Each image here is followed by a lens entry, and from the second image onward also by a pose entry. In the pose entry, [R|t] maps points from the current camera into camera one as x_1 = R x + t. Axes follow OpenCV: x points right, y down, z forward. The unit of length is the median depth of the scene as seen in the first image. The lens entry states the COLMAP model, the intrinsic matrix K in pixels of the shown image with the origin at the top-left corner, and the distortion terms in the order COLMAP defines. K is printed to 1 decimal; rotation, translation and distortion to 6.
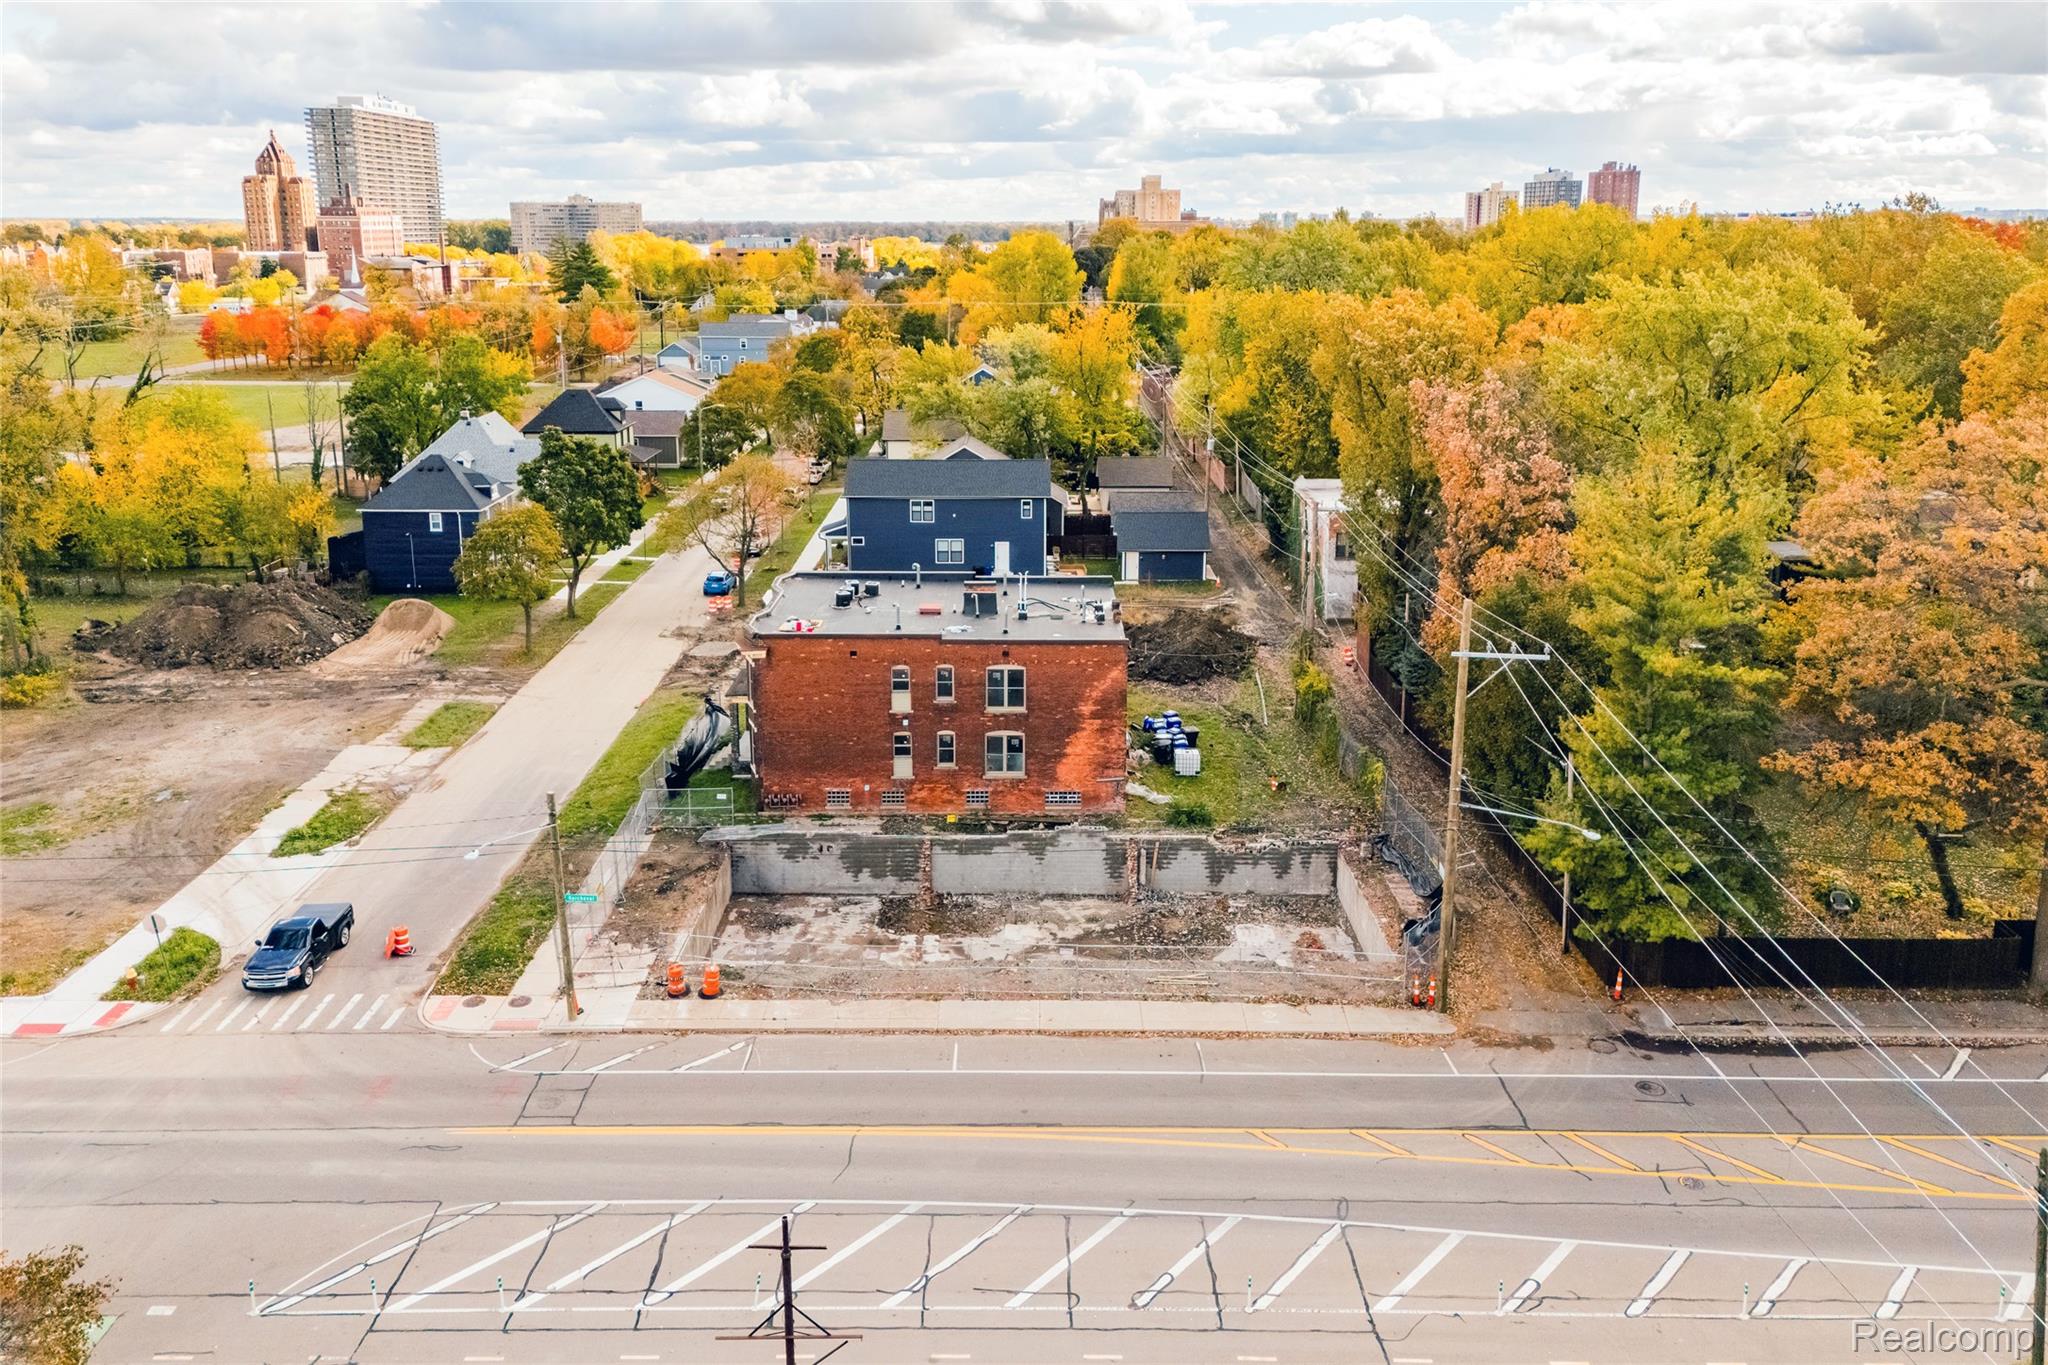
lens RADIAL K [[1529.5, 0, 995.2], [0, 1529.5, 567.4], [0, 0, 1]] dist [0.119026, -0.159557]
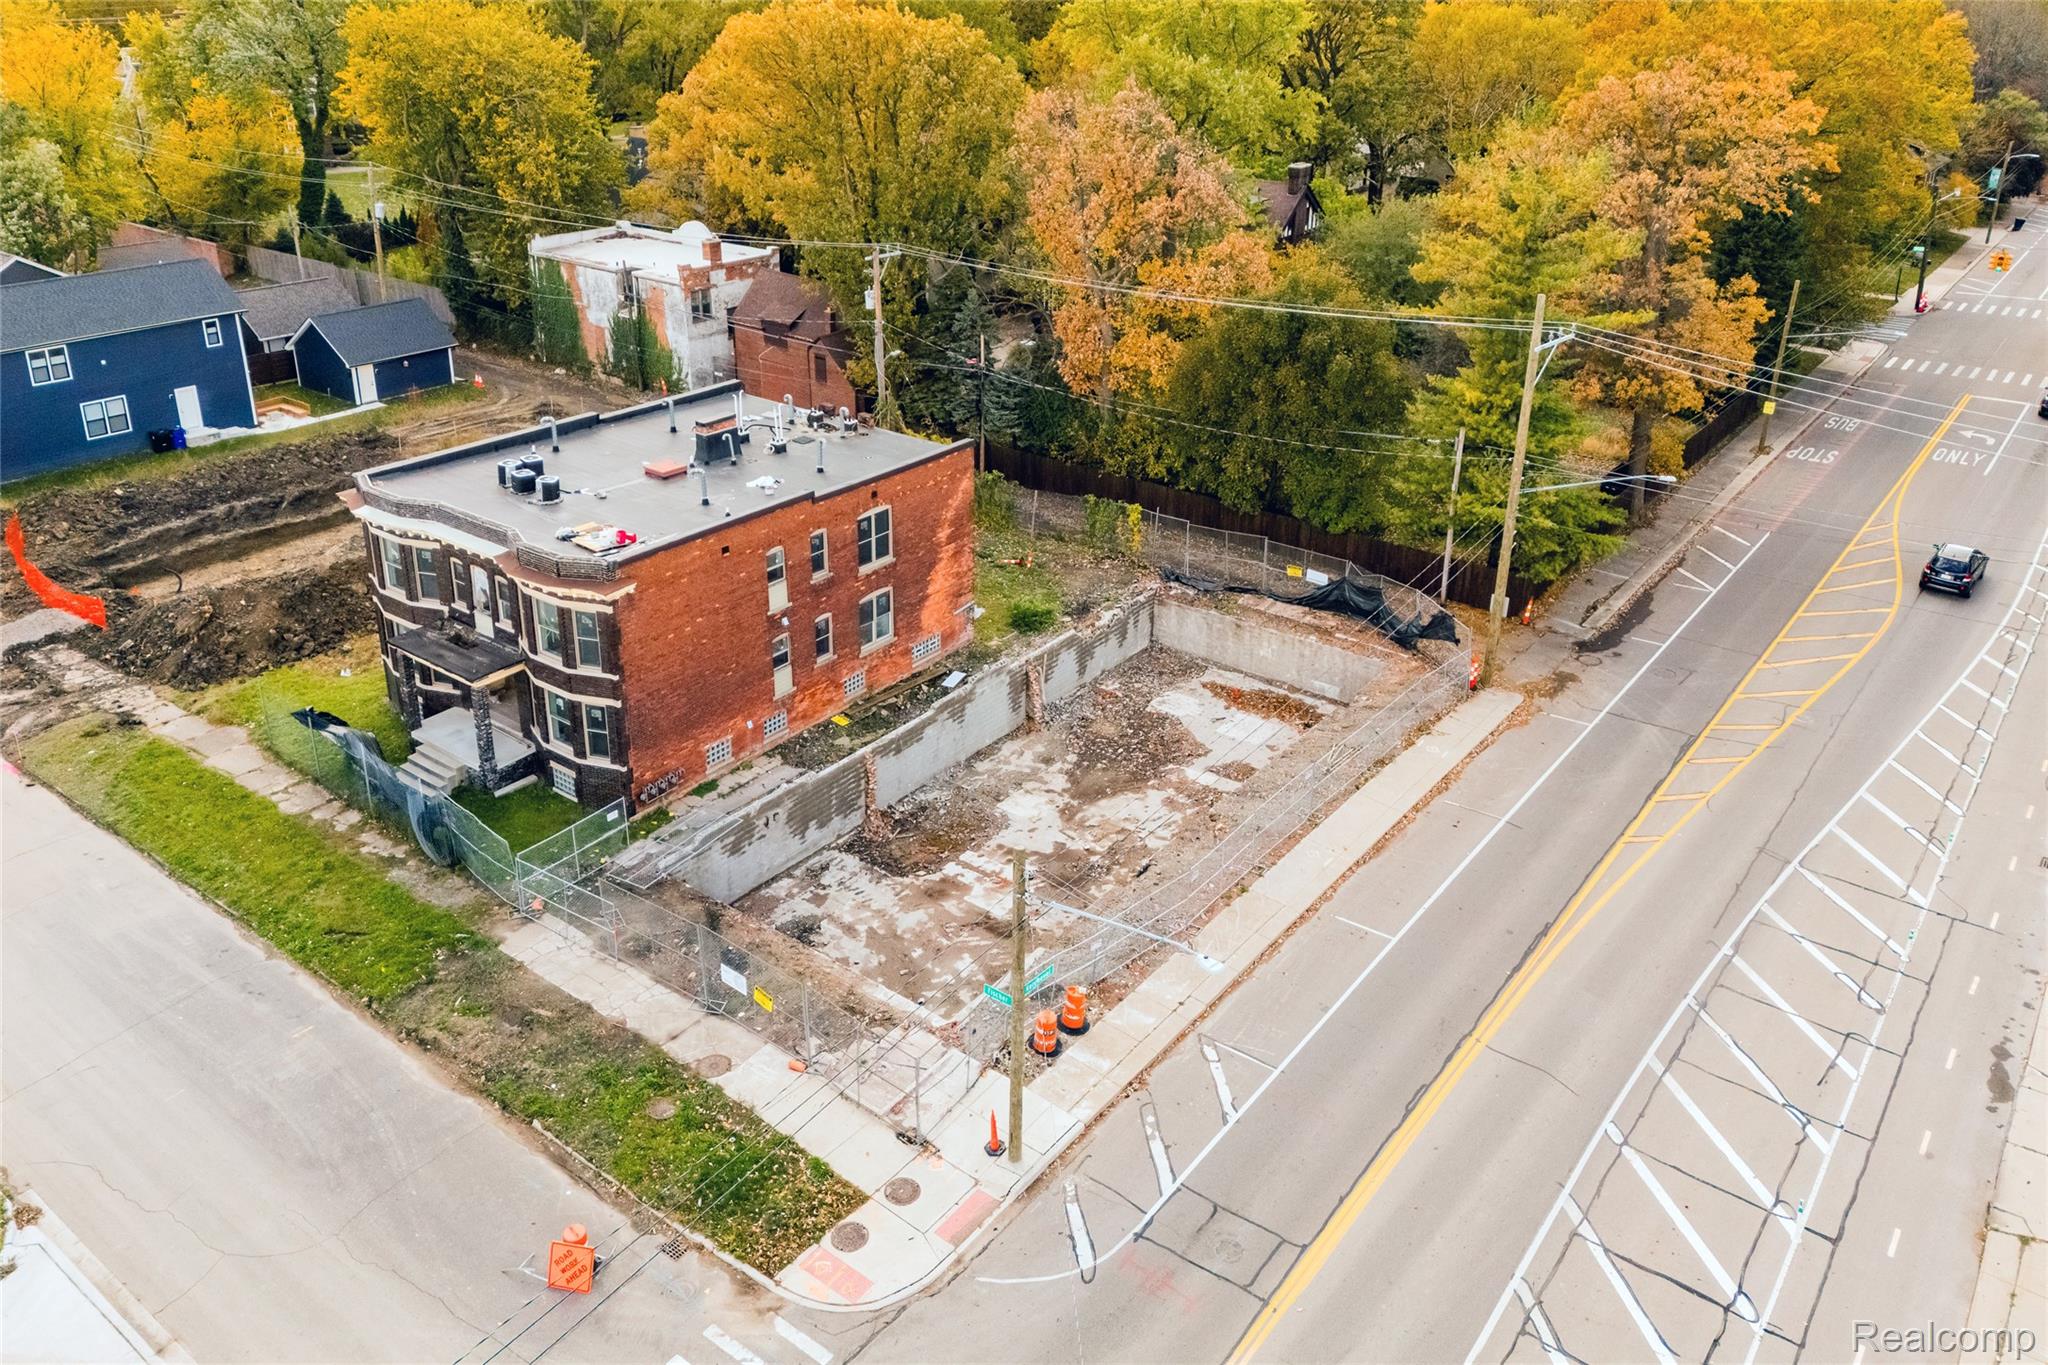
lens RADIAL K [[1529.5, 0, 995.2], [0, 1529.5, 567.4], [0, 0, 1]] dist [0.119026, -0.159557]
pose [[0.606434, -0.295583, 0.738152, -0.534479], [0.164346, 0.954886, 0.247352, -0.089294], [-0.777964, -0.028691, 0.627653, 0.461518]]
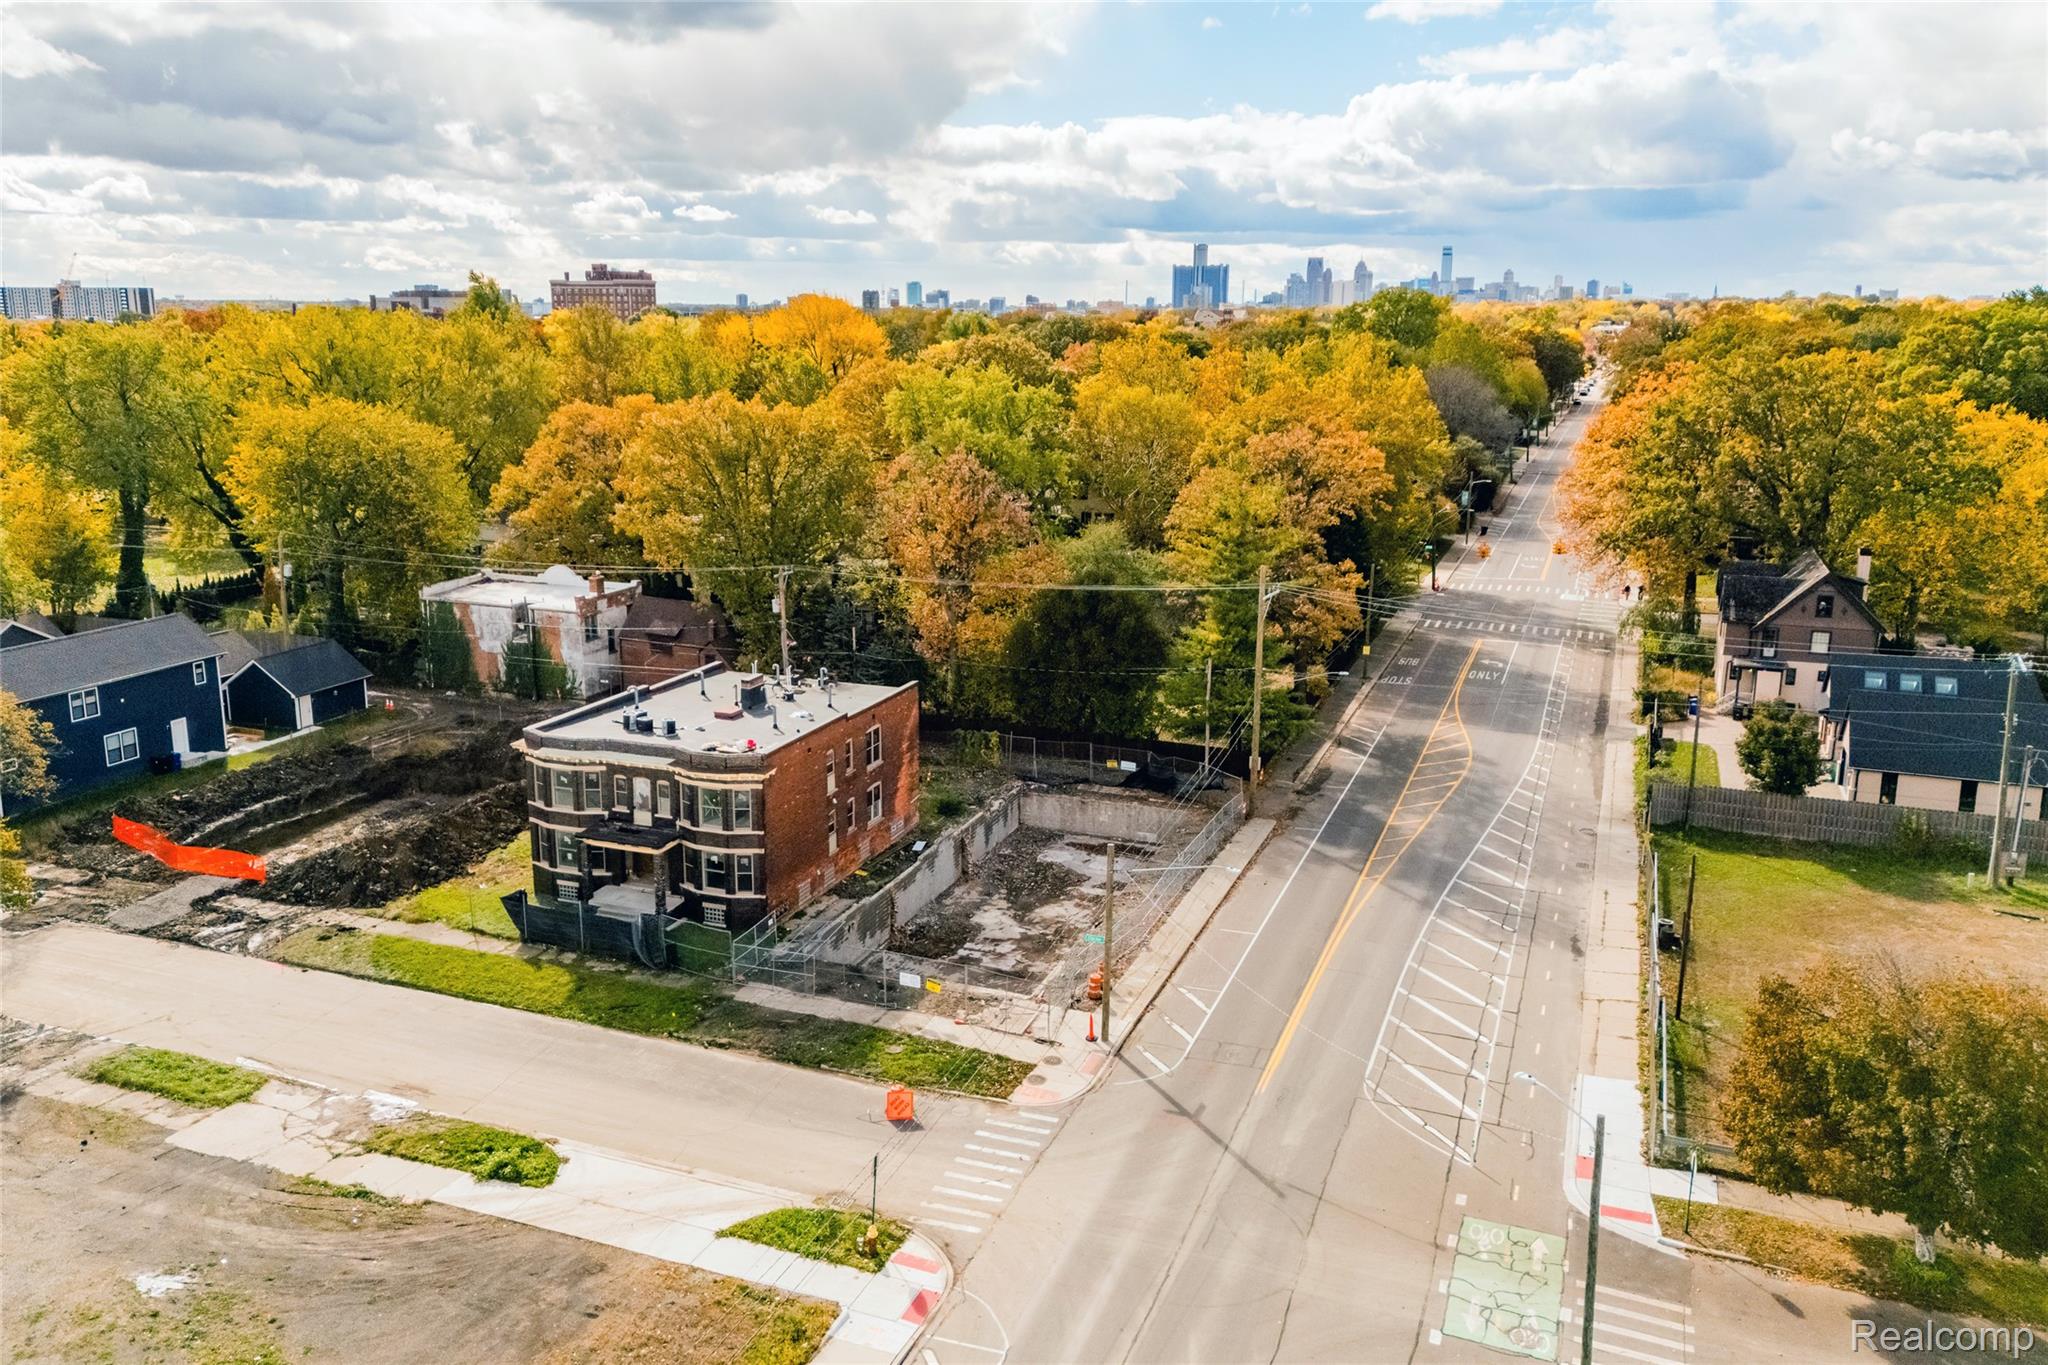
lens RADIAL K [[1560.9, 0, 979.3], [0, 1560.9, 682.0], [0, 0, 1]] dist [0.117428, -0.171147]
pose [[0.369206, -0.216396, 0.903803, -1.021290], [0.202191, 0.967922, 0.149152, -0.128892], [-0.907086, 0.127673, 0.401116, 0.444657]]
